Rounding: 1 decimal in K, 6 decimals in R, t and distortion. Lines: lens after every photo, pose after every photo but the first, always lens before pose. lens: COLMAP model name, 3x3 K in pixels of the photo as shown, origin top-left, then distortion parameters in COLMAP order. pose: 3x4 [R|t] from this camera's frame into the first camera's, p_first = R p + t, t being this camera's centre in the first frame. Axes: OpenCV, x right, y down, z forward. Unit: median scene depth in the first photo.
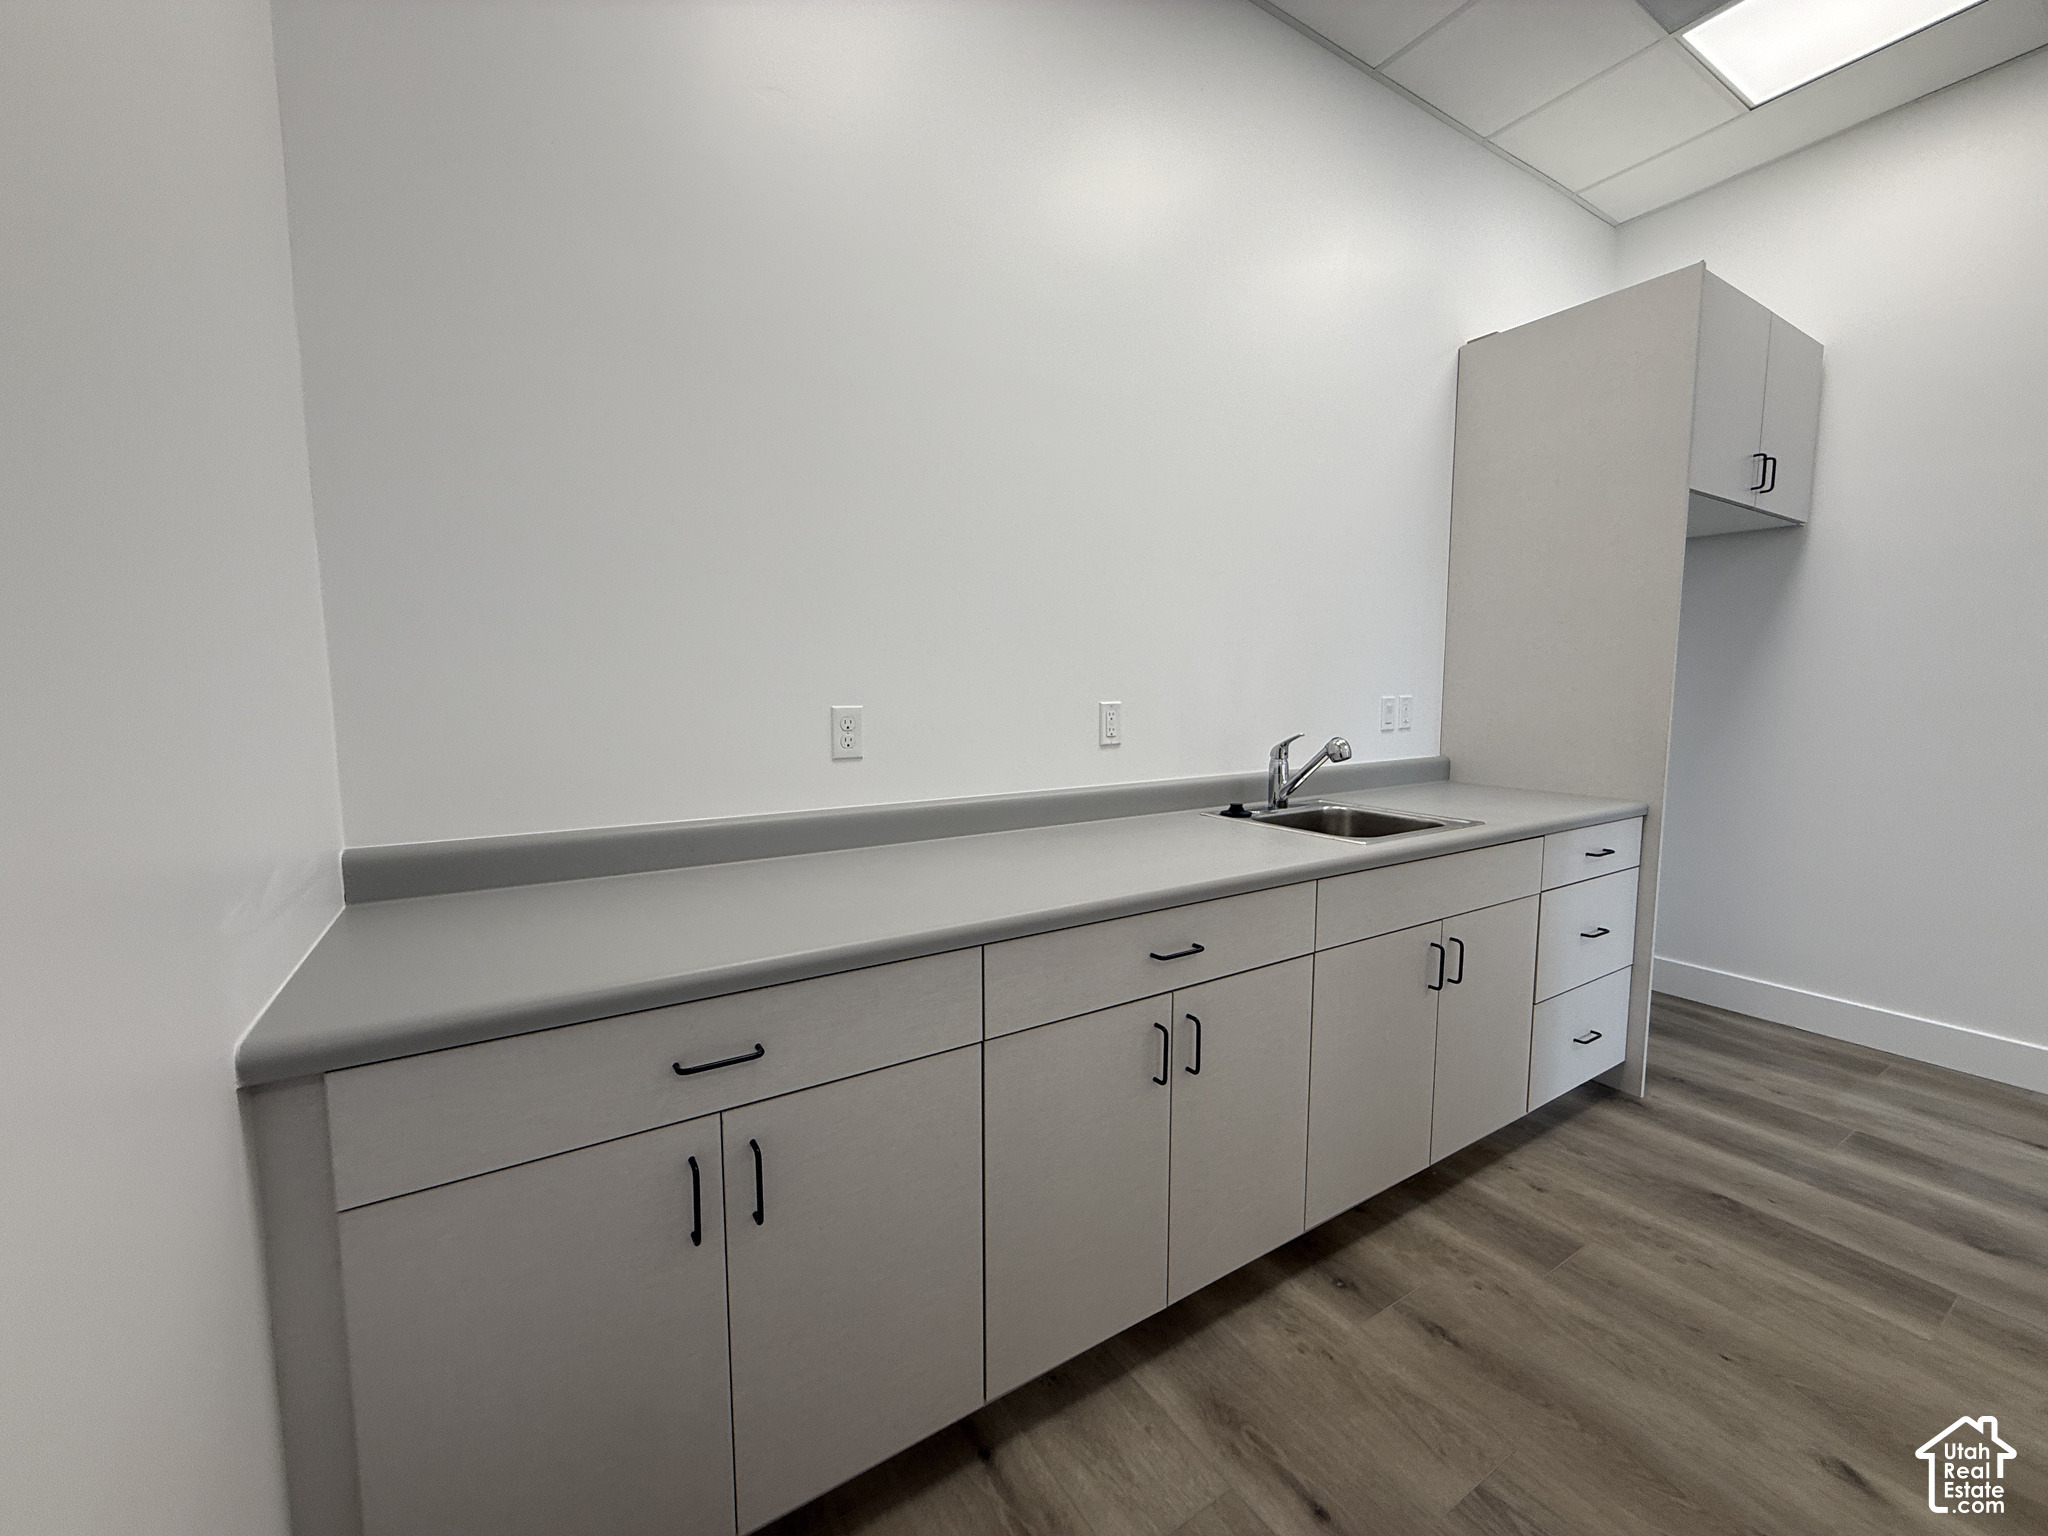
lens RADIAL K [[812.0, 0, 1024.0], [0, 812.0, 768.0], [0, 0, 1]] dist [0.011377, 0.000328]
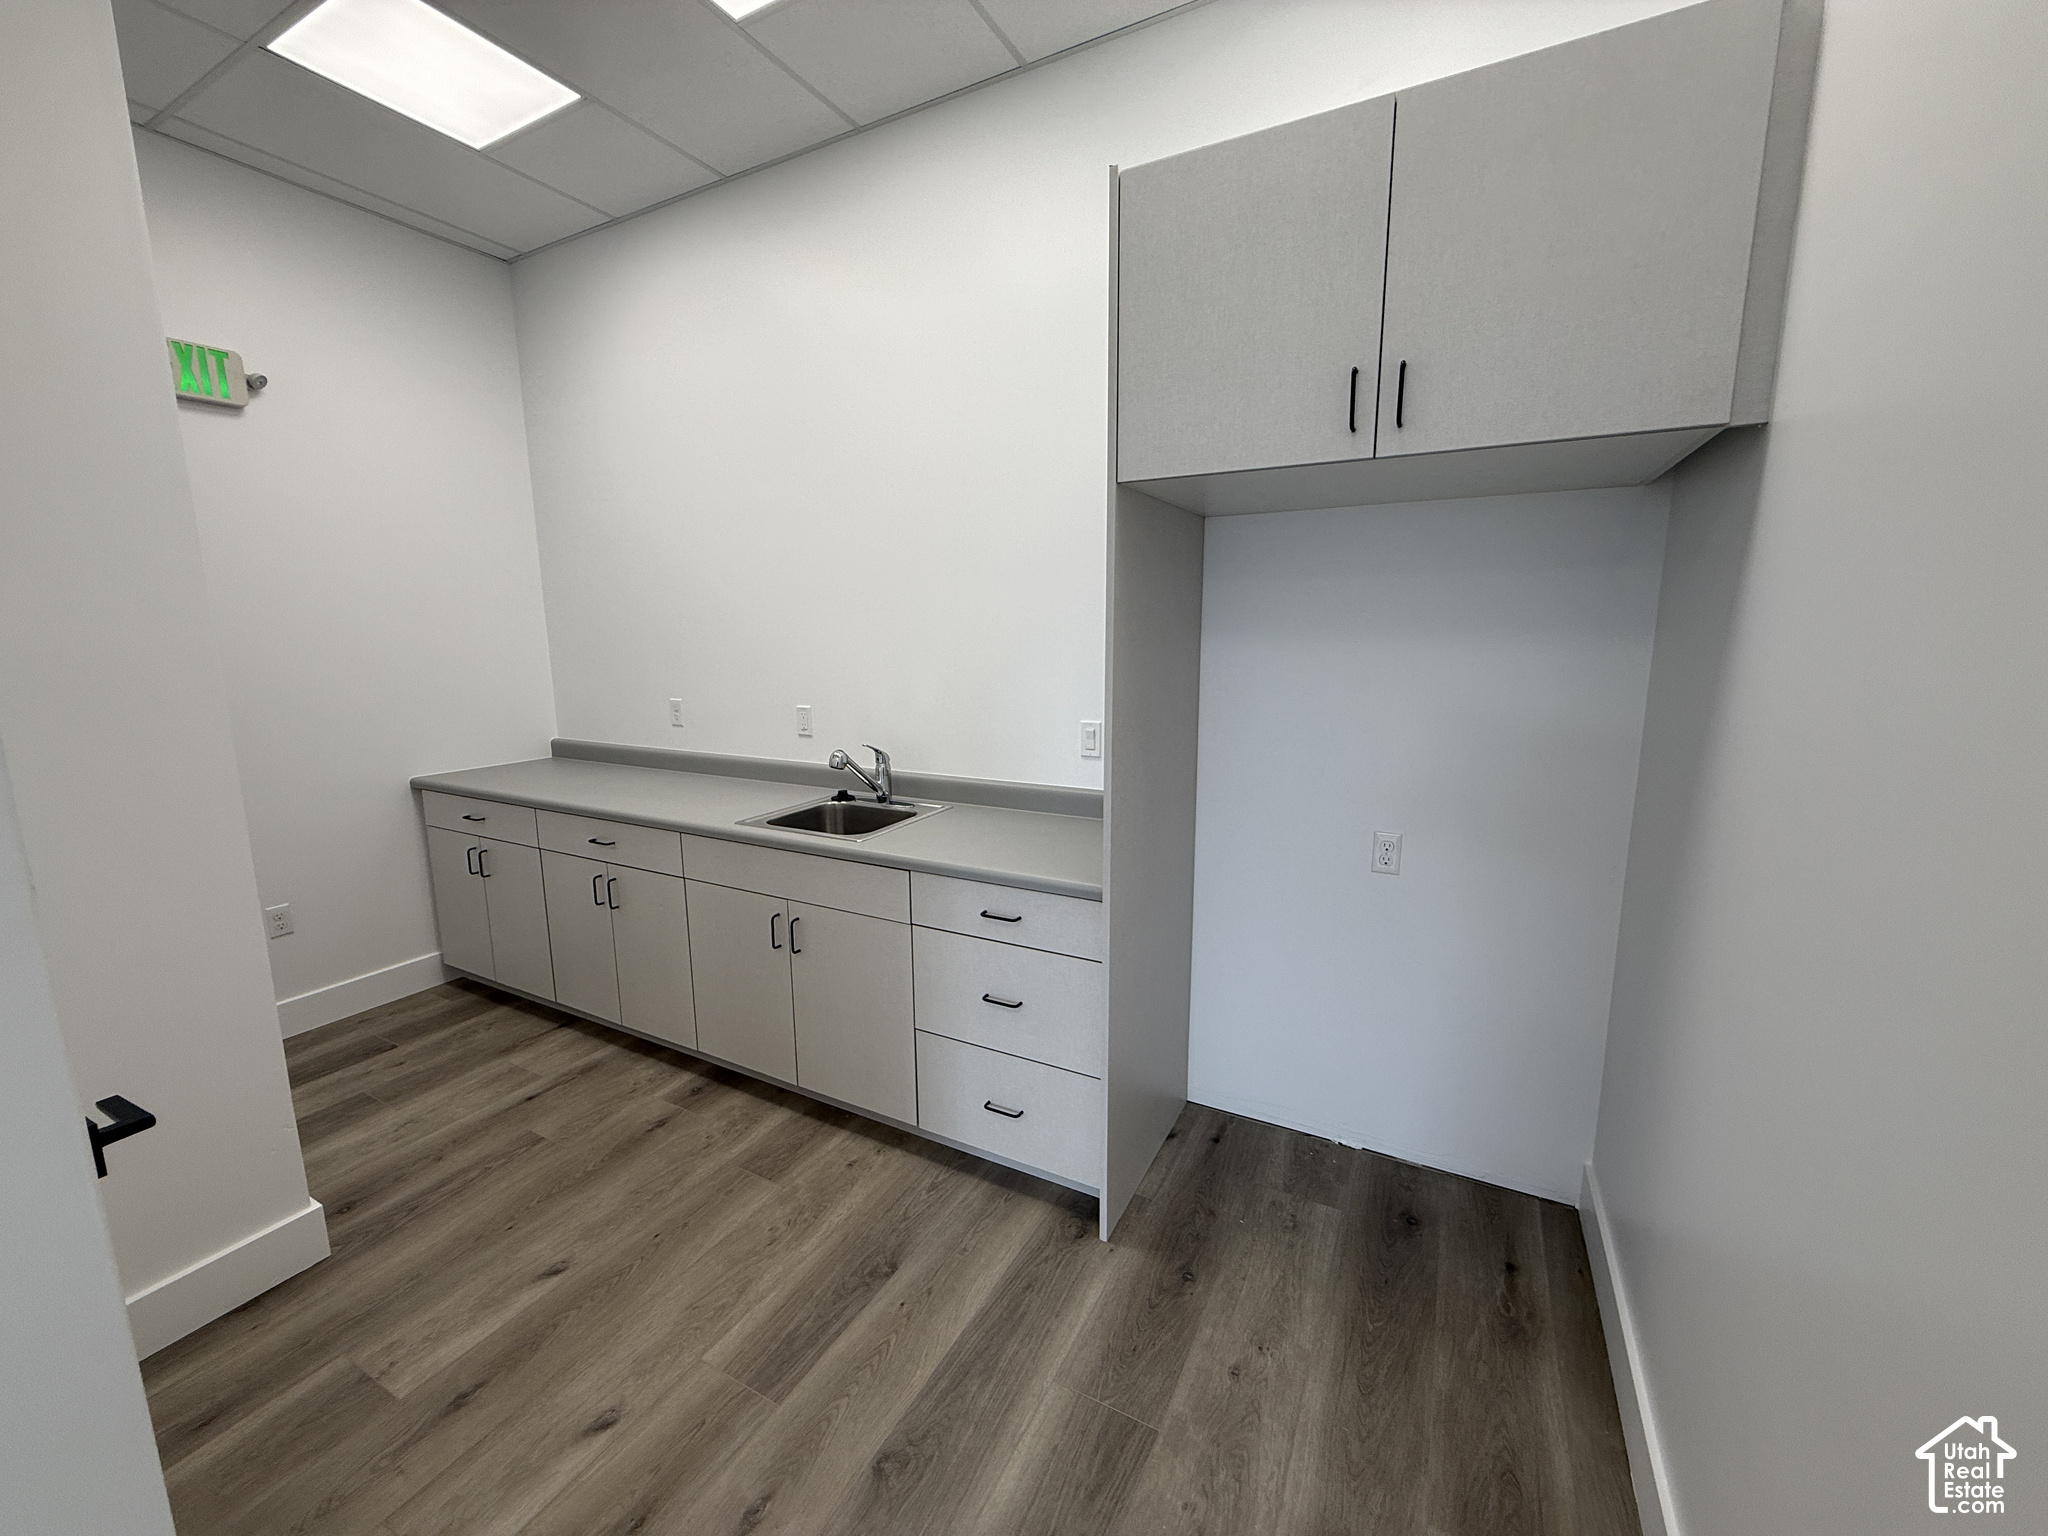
lens RADIAL K [[816.7, 0, 1024.0], [0, 816.7, 768.0], [0, 0, 1]] dist [0.015632, 0.000024]
pose [[0.487641, 0.149316, -0.860181, 1.821561], [-0.081583, 0.988748, 0.125384, -0.215546], [0.869224, 0.009034, 0.494335, 0.706279]]
